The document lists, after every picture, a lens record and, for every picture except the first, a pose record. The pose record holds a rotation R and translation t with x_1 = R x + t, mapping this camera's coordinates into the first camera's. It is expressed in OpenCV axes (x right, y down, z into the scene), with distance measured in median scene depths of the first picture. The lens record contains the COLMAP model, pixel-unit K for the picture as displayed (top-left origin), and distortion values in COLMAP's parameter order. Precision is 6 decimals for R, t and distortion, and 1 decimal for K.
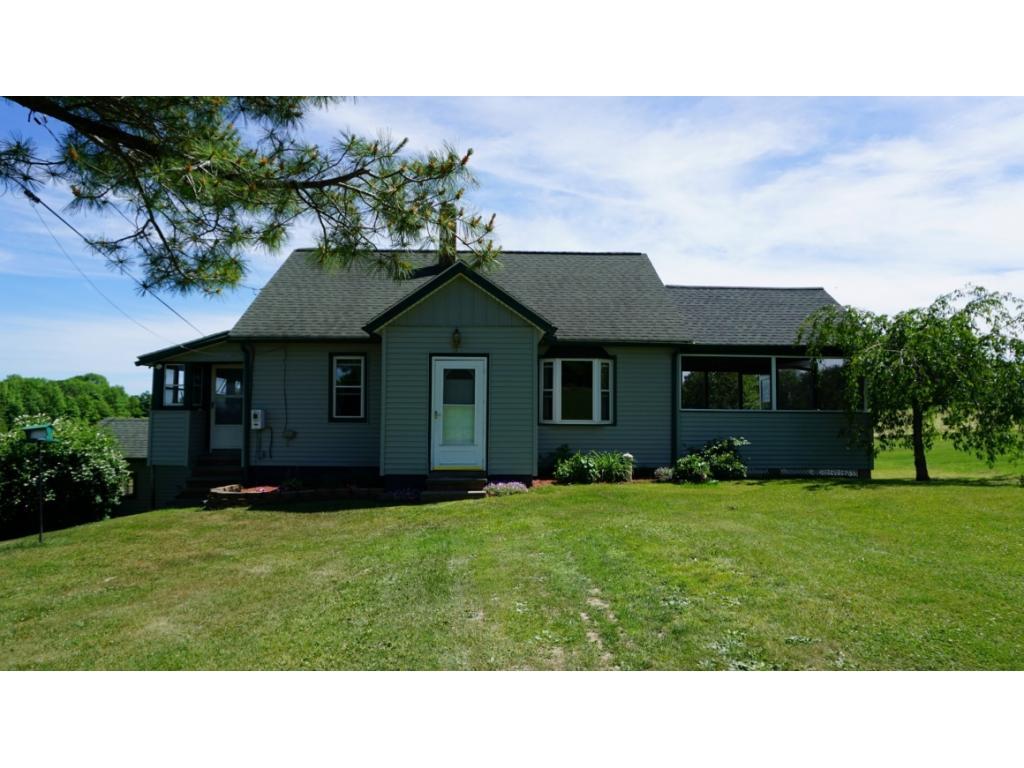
lens RADIAL K [[682.0, 0, 513.5], [0, 682.0, 390.7], [0, 0, 1]] dist [-0.040891, 0.018631]
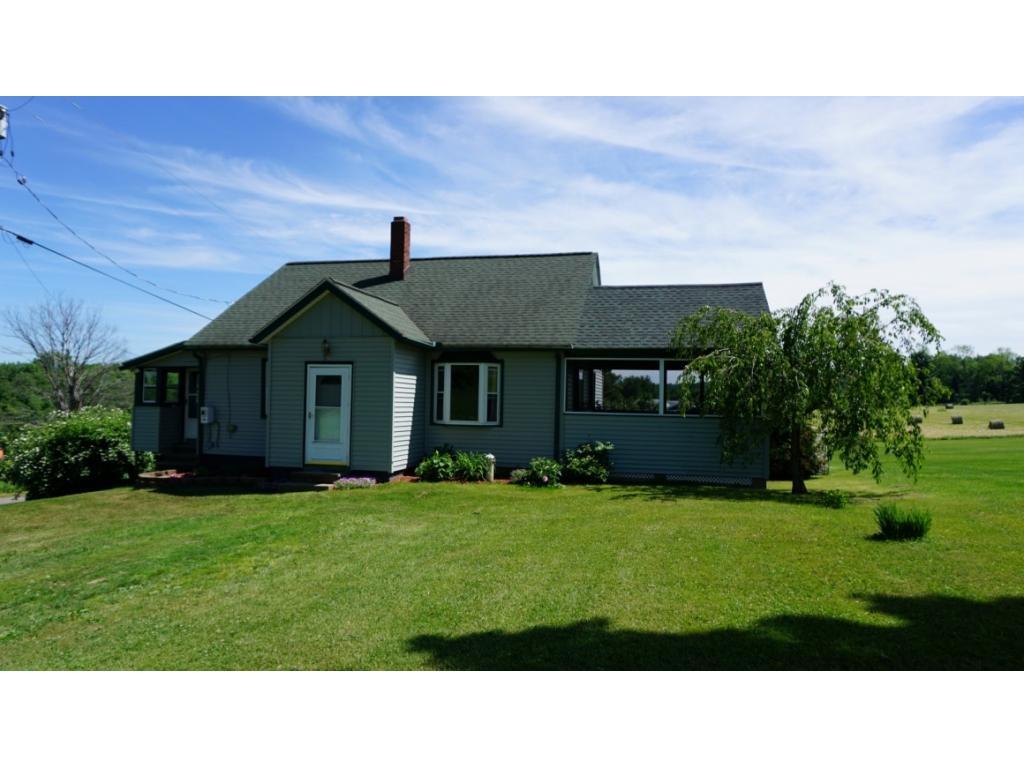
lens RADIAL K [[682.0, 0, 522.5], [0, 682.0, 381.3], [0, 0, 1]] dist [-0.040891, 0.018631]
pose [[0.966224, 0.004191, -0.257668, 0.454197], [-0.001490, 0.999942, 0.010678, -0.029995], [0.257698, -0.009933, 0.966174, -0.002601]]
